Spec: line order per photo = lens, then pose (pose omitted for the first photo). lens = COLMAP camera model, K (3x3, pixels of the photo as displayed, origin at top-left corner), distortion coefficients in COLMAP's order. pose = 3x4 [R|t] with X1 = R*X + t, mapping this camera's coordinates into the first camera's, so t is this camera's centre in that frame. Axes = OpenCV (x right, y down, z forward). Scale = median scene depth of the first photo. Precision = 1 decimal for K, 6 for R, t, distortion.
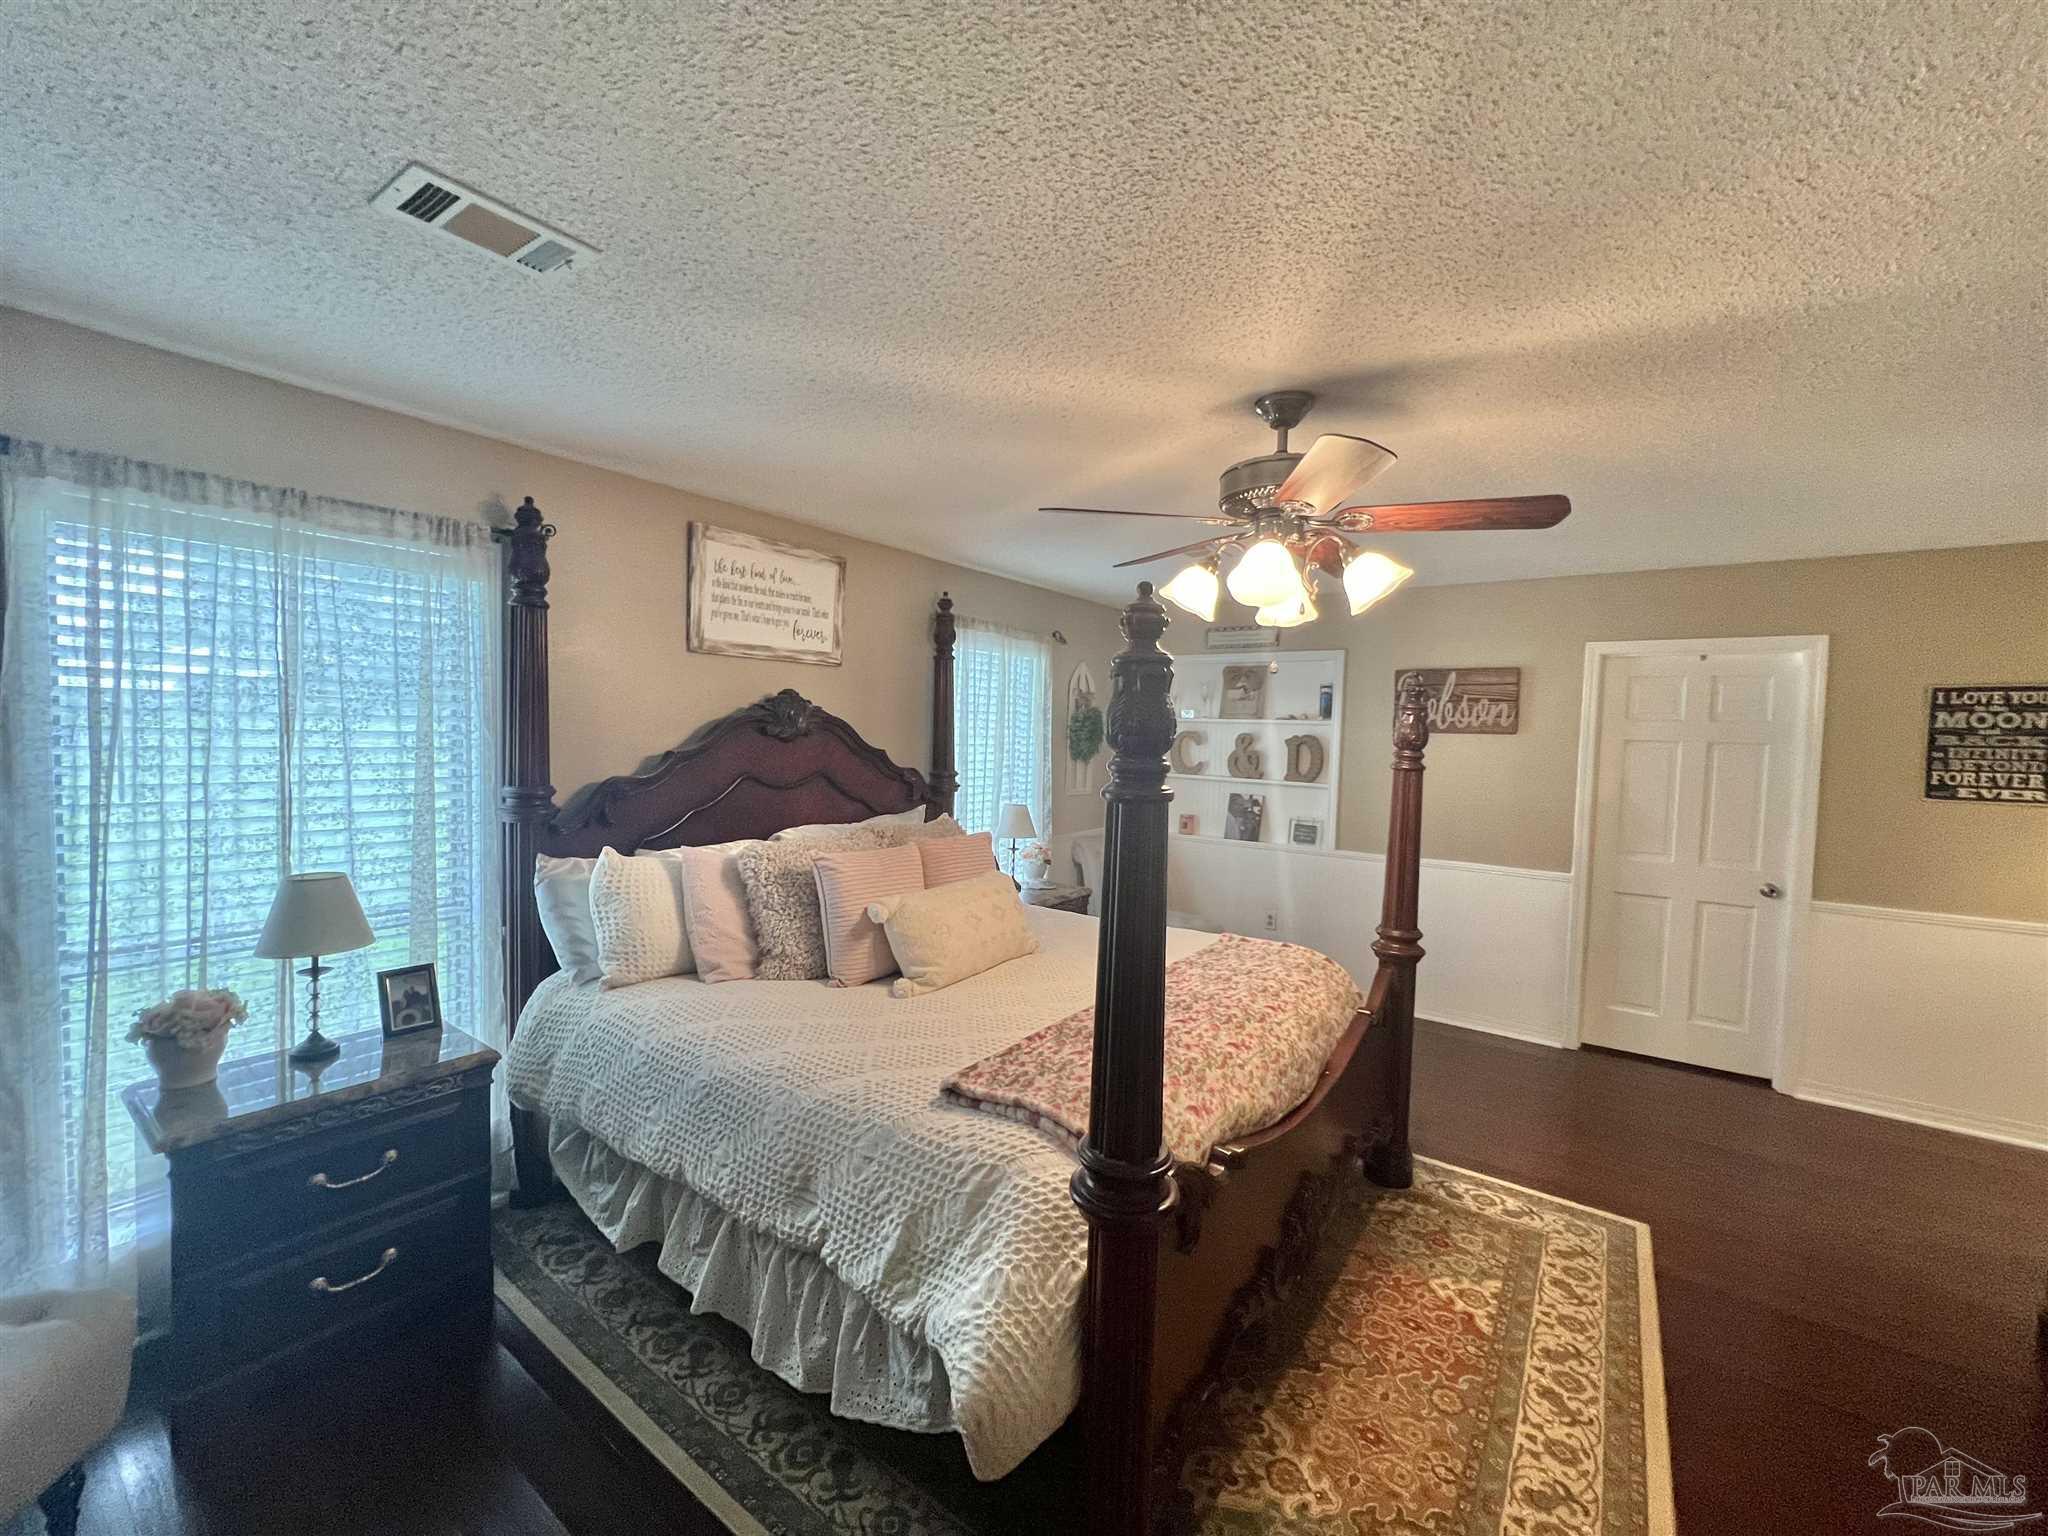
lens RADIAL K [[819.5, 0, 1025.4], [0, 819.5, 758.8], [0, 0, 1]] dist [-0.005898, 0.002068]
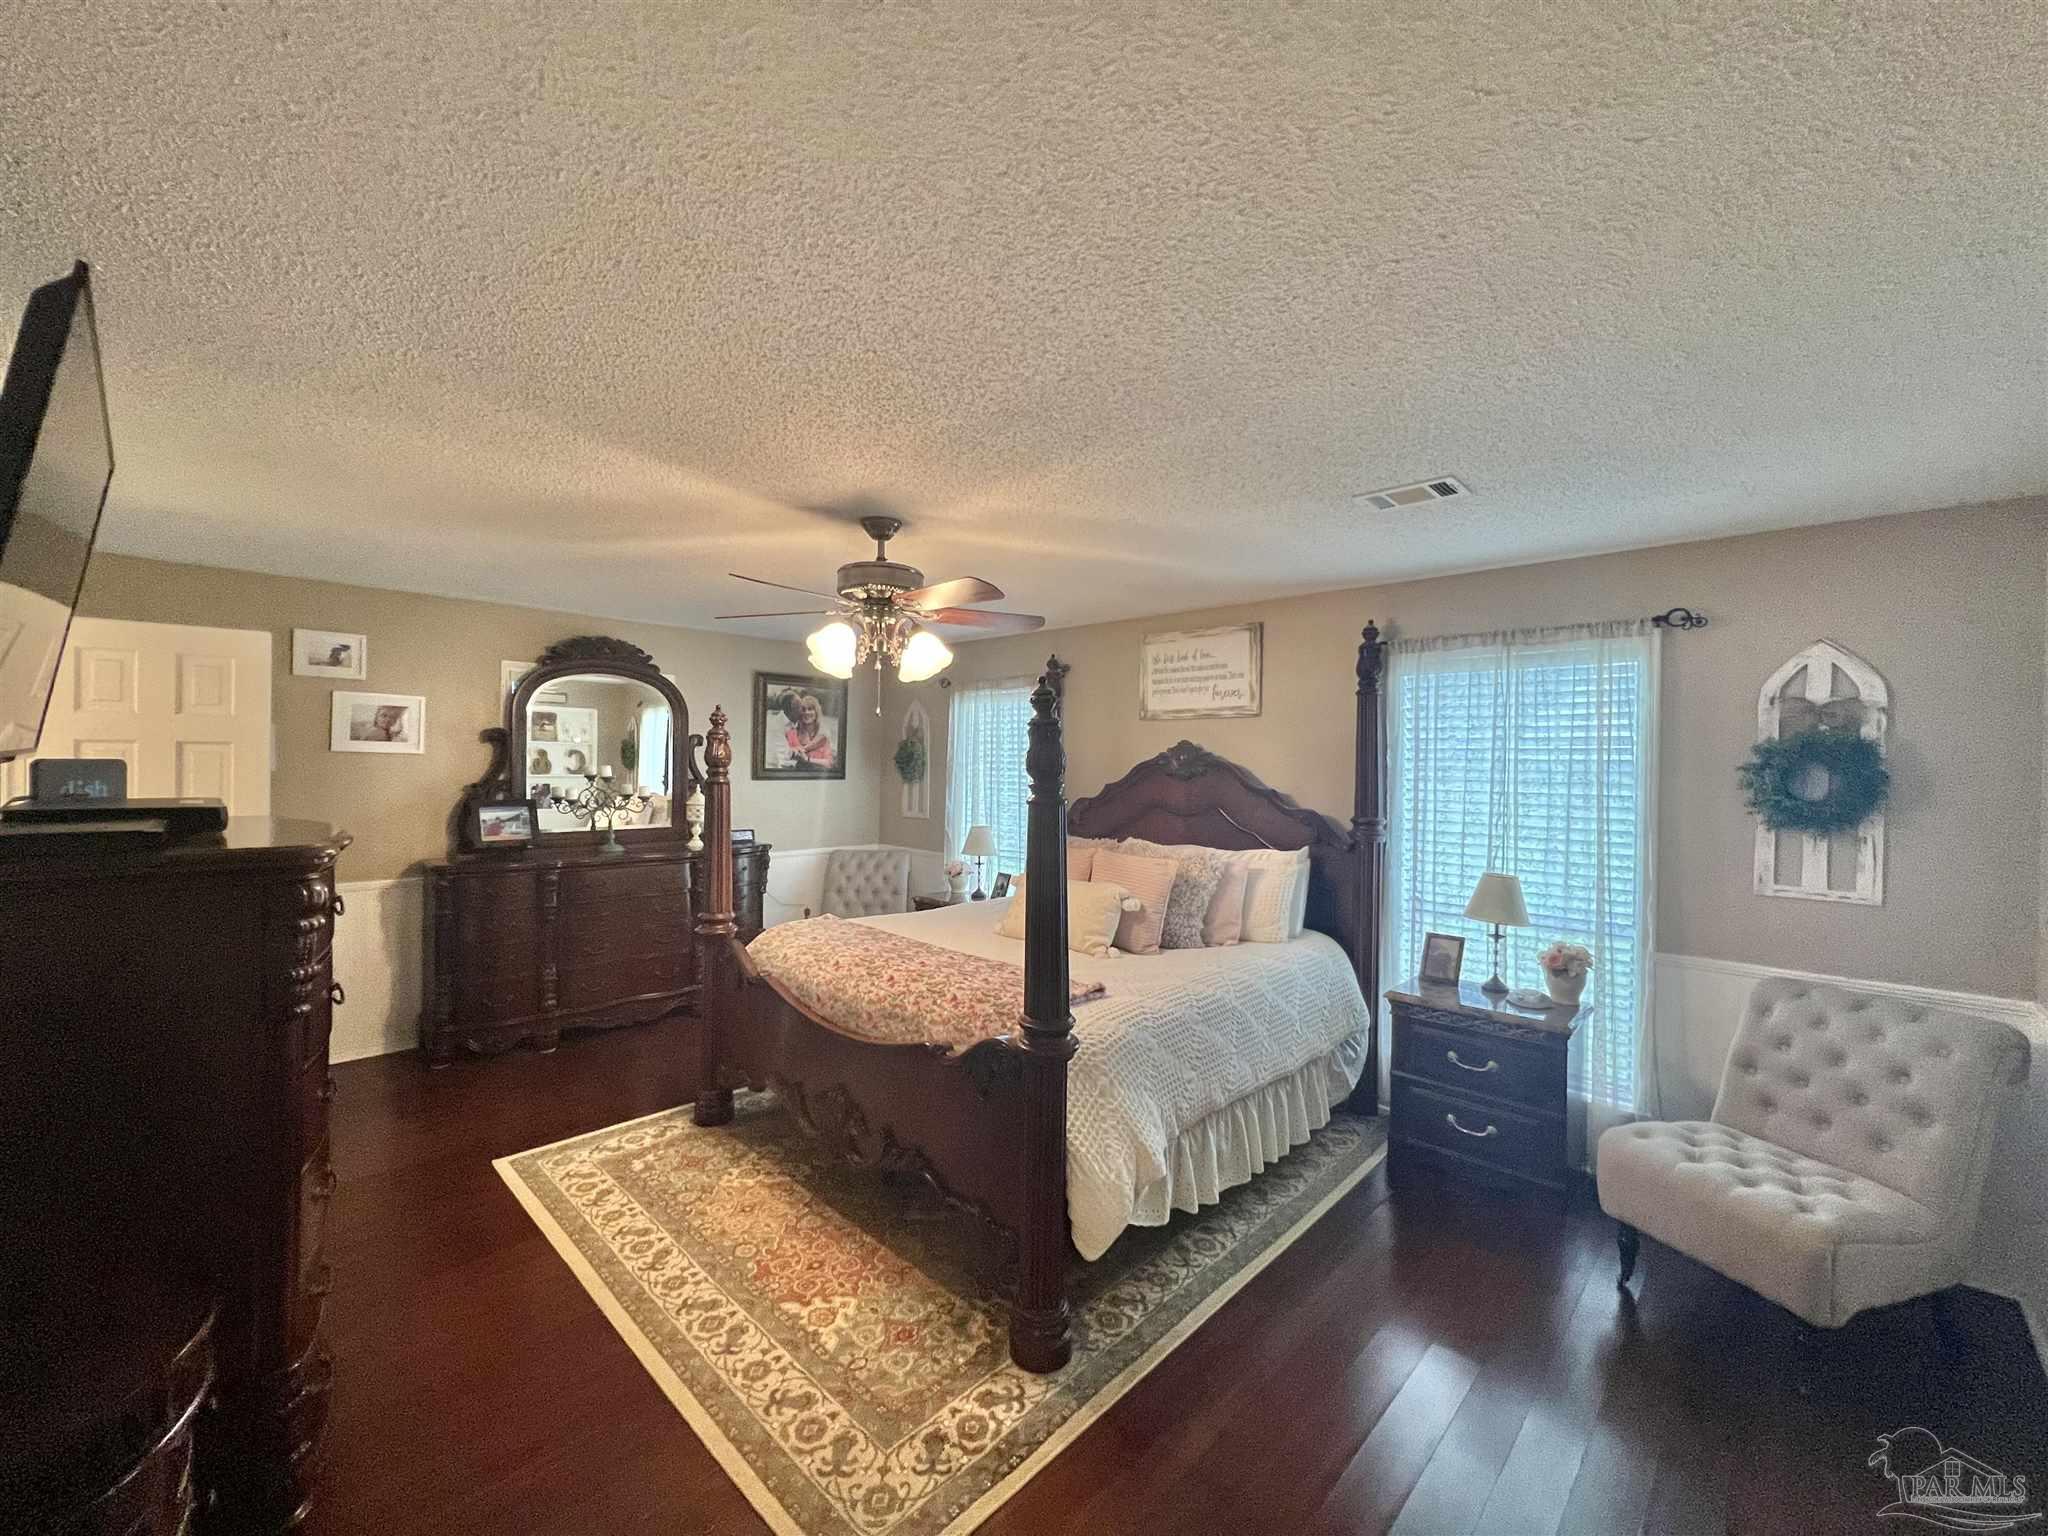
lens RADIAL K [[819.5, 0, 1024.4], [0, 819.5, 756.6], [0, 0, 1]] dist [-0.005898, 0.002068]
pose [[-0.136690, -0.029853, -0.990164, 1.058781], [-0.052726, 0.998348, -0.022821, -0.014987], [0.989210, 0.049088, -0.138038, 0.933170]]
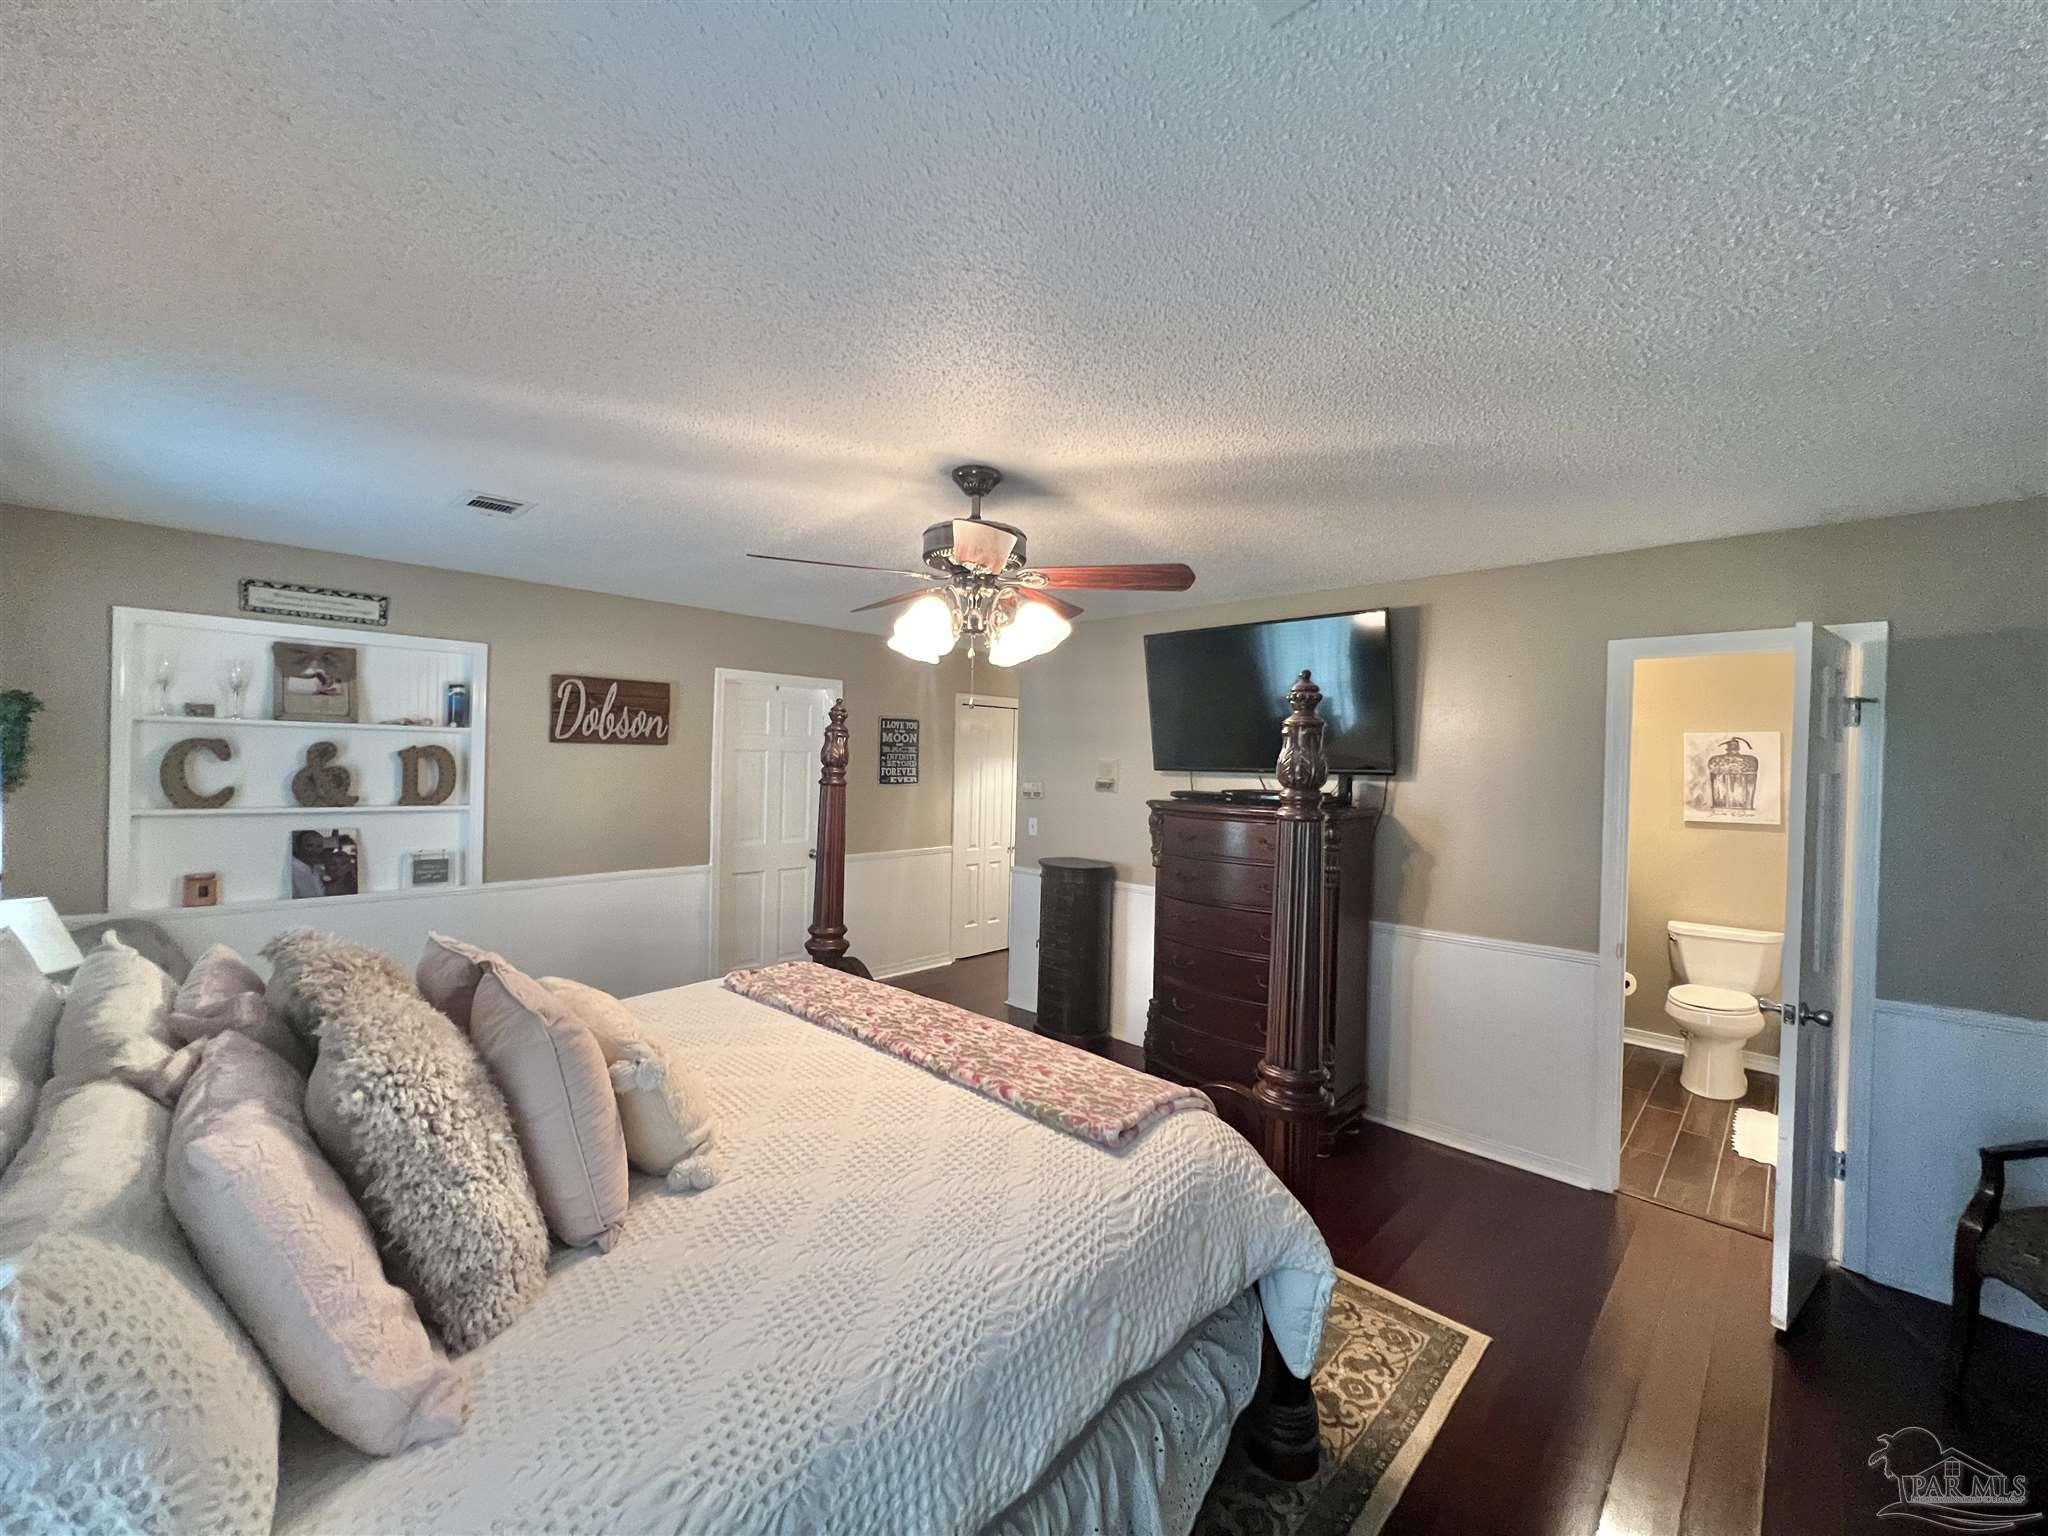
lens RADIAL K [[819.5, 0, 1024.5], [0, 819.5, 773.5], [0, 0, 1]] dist [-0.005898, 0.002068]
pose [[0.133013, -0.041200, 0.990258, -0.539490], [0.015359, 0.999101, 0.039505, -0.036154], [-0.990995, 0.009955, 0.133527, 0.497143]]
